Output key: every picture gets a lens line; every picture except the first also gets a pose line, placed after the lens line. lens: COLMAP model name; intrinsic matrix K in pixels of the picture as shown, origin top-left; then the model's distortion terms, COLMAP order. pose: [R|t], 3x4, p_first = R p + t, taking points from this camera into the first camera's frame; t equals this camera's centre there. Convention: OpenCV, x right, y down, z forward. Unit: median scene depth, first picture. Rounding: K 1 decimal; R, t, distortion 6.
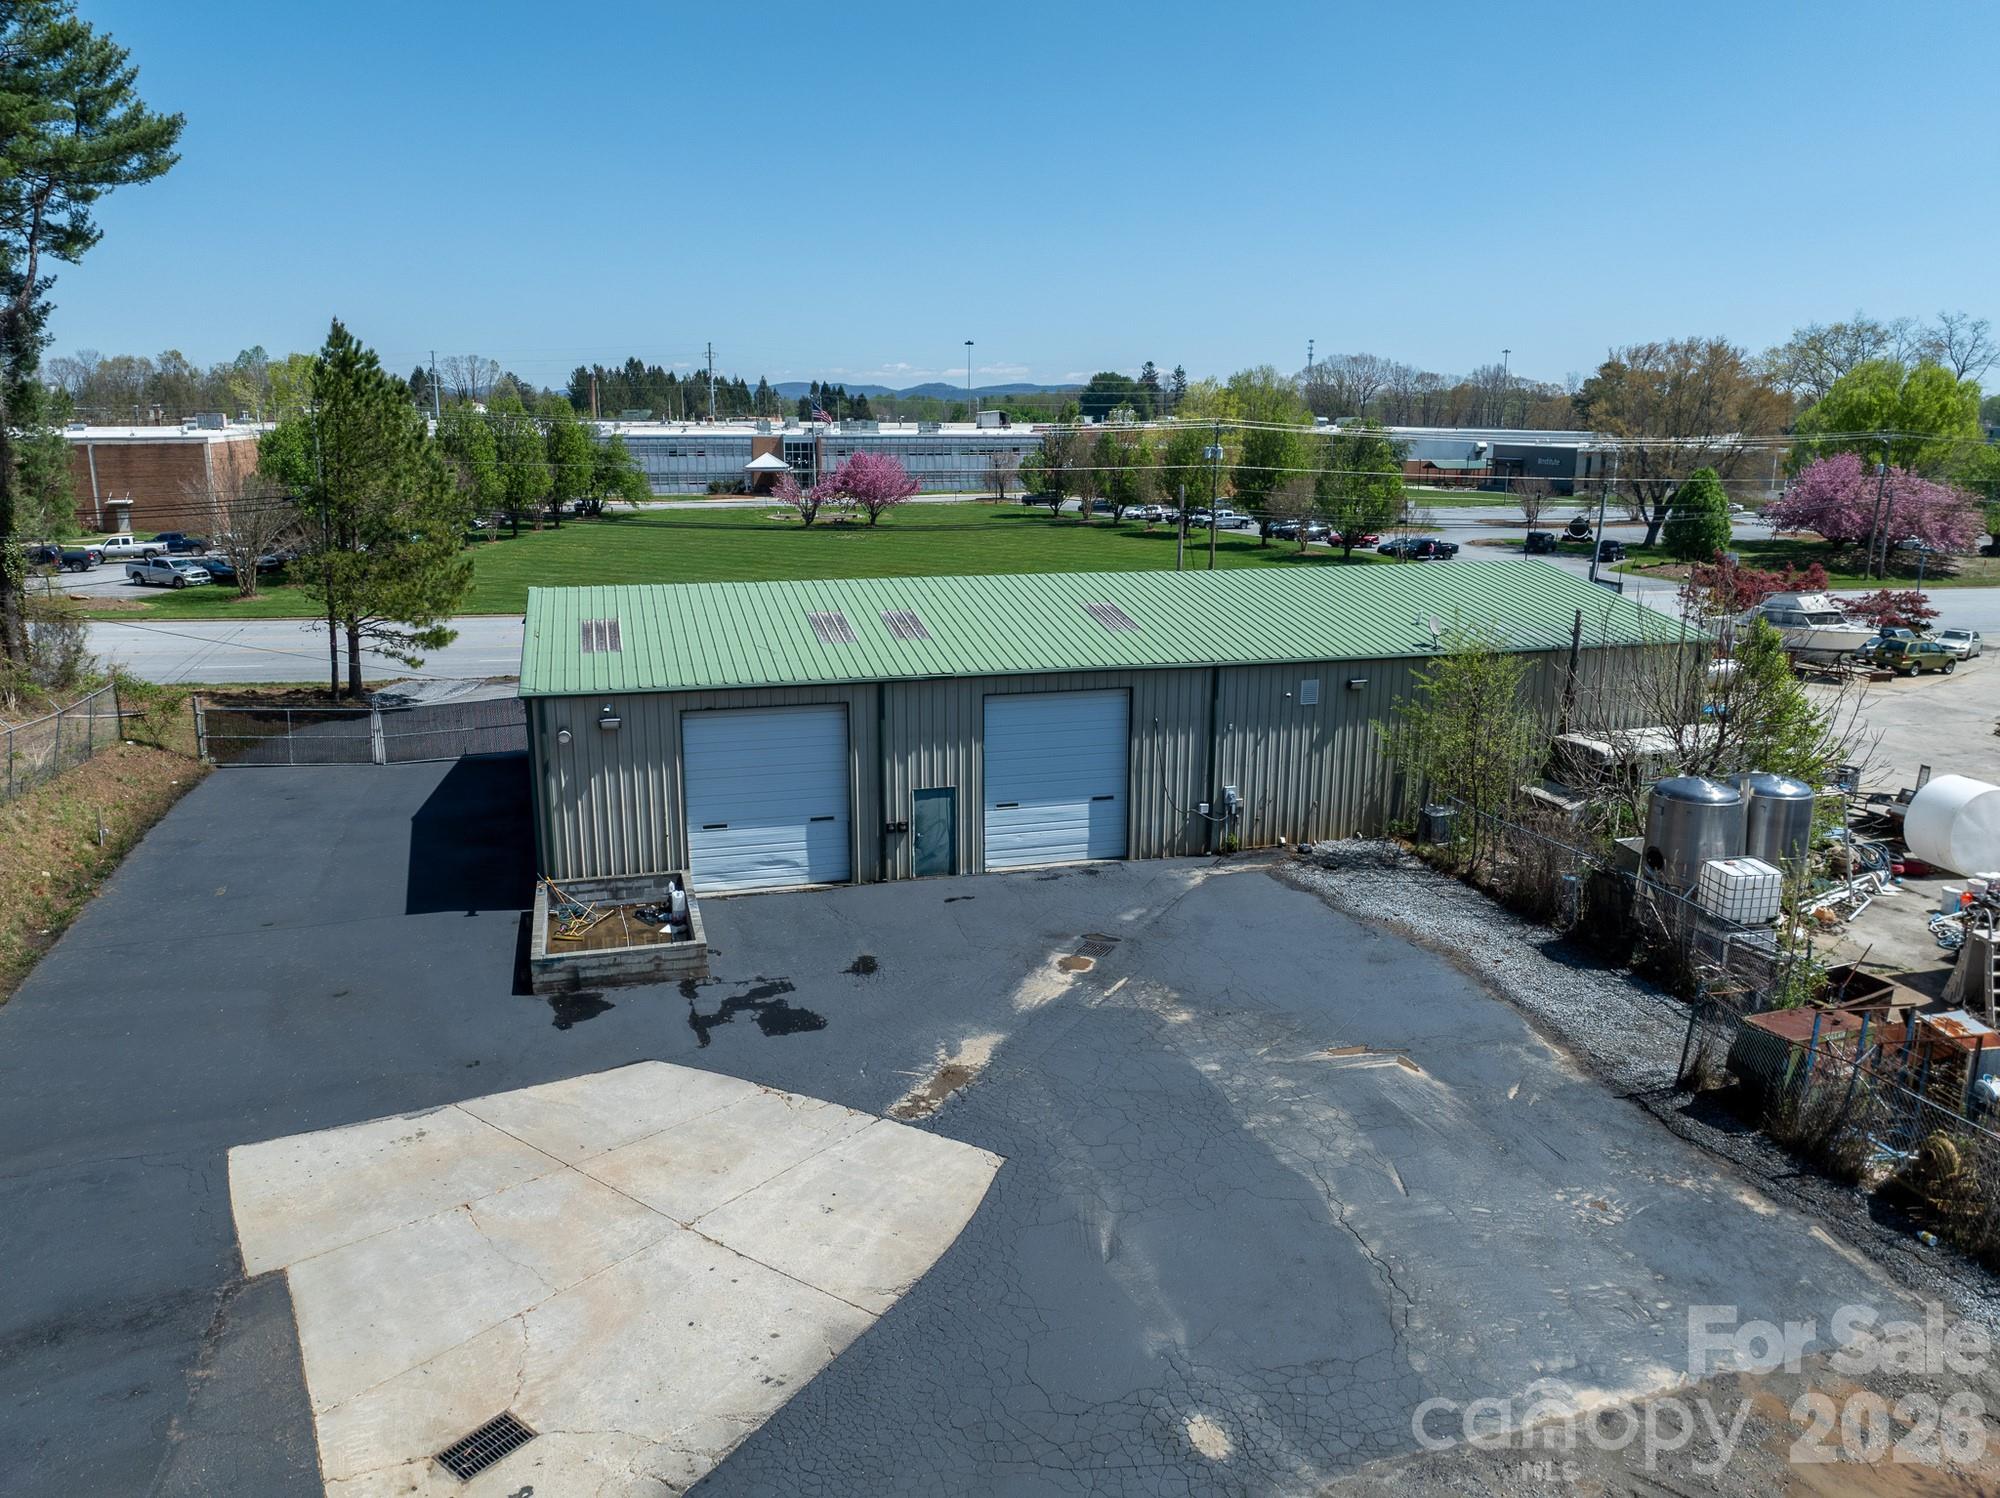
lens RADIAL K [[1409.4, 0, 1001.6], [0, 1409.4, 741.8], [0, 0, 1]] dist [-0.041183, -0.008473]
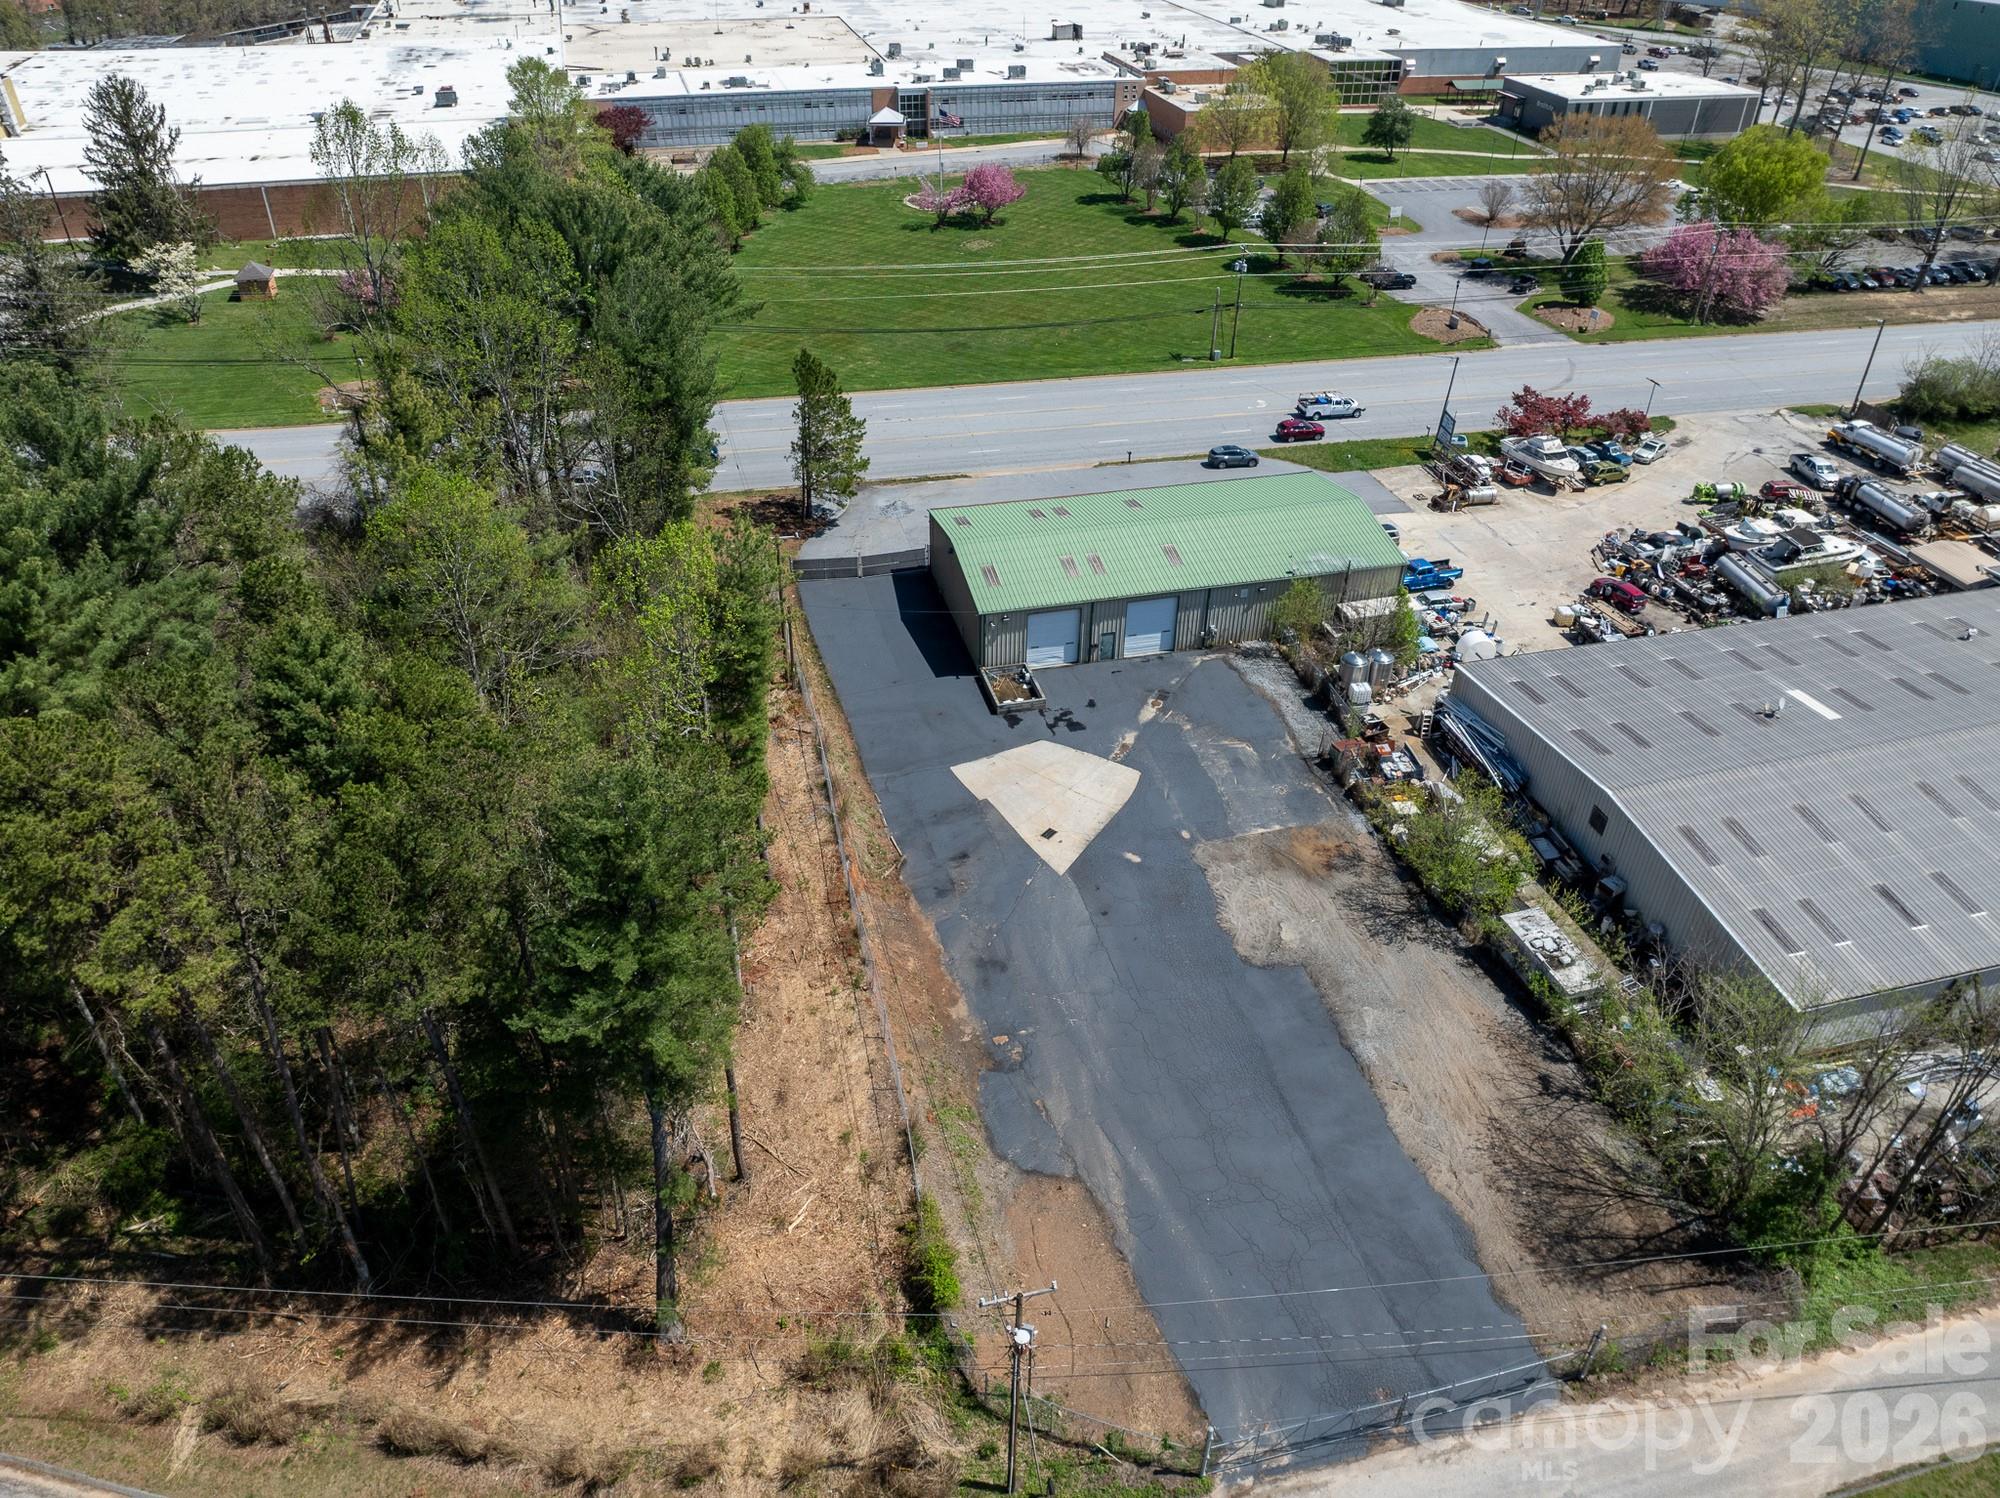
lens RADIAL K [[1409.4, 0, 1003.5], [0, 1409.4, 748.5], [0, 0, 1]] dist [-0.041183, -0.008473]
pose [[0.999694, 0.021317, -0.012514, -0.244272], [-0.015031, 0.926147, 0.376862, -0.916648], [0.019624, -0.376559, 0.926185, -1.948809]]
